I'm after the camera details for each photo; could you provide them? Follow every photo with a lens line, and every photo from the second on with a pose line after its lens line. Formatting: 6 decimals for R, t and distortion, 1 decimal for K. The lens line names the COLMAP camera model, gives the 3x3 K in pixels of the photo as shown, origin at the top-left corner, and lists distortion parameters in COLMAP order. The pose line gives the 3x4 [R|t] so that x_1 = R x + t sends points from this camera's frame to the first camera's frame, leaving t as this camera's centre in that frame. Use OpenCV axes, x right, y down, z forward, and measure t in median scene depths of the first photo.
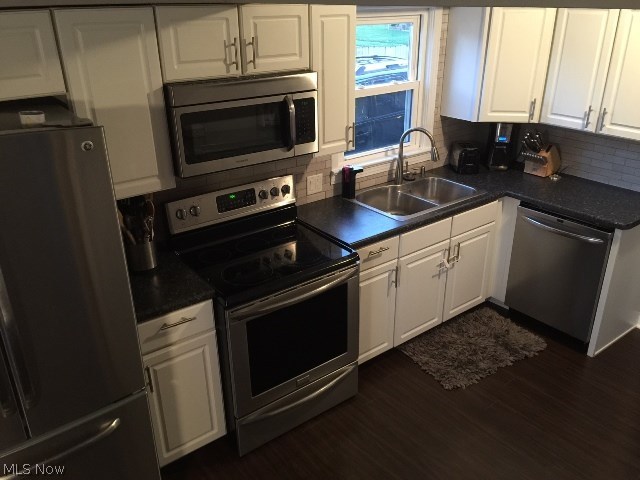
lens RADIAL K [[544.6, 0, 326.8], [0, 544.6, 235.3], [0, 0, 1]] dist [0.096742, -0.147720]
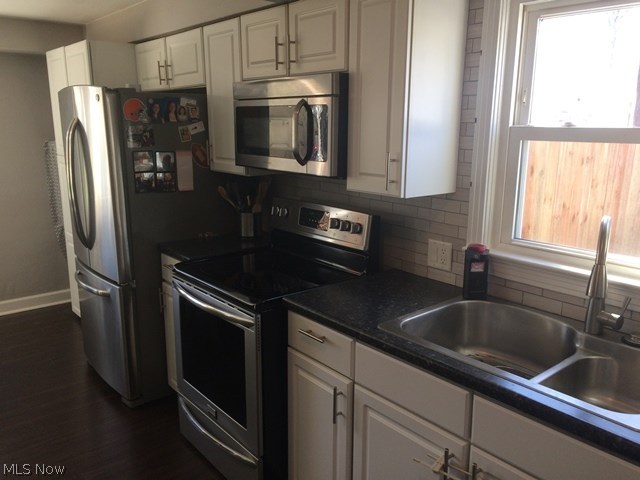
lens RADIAL K [[548.2, 0, 320.0], [0, 548.2, 240.0], [0, 0, 1]] dist [0.075885, -0.114326]
pose [[0.033649, 0.217352, -0.975513, 0.682135], [-0.403284, 0.896028, 0.185731, -0.192173], [0.914456, 0.387159, 0.117805, 0.849079]]
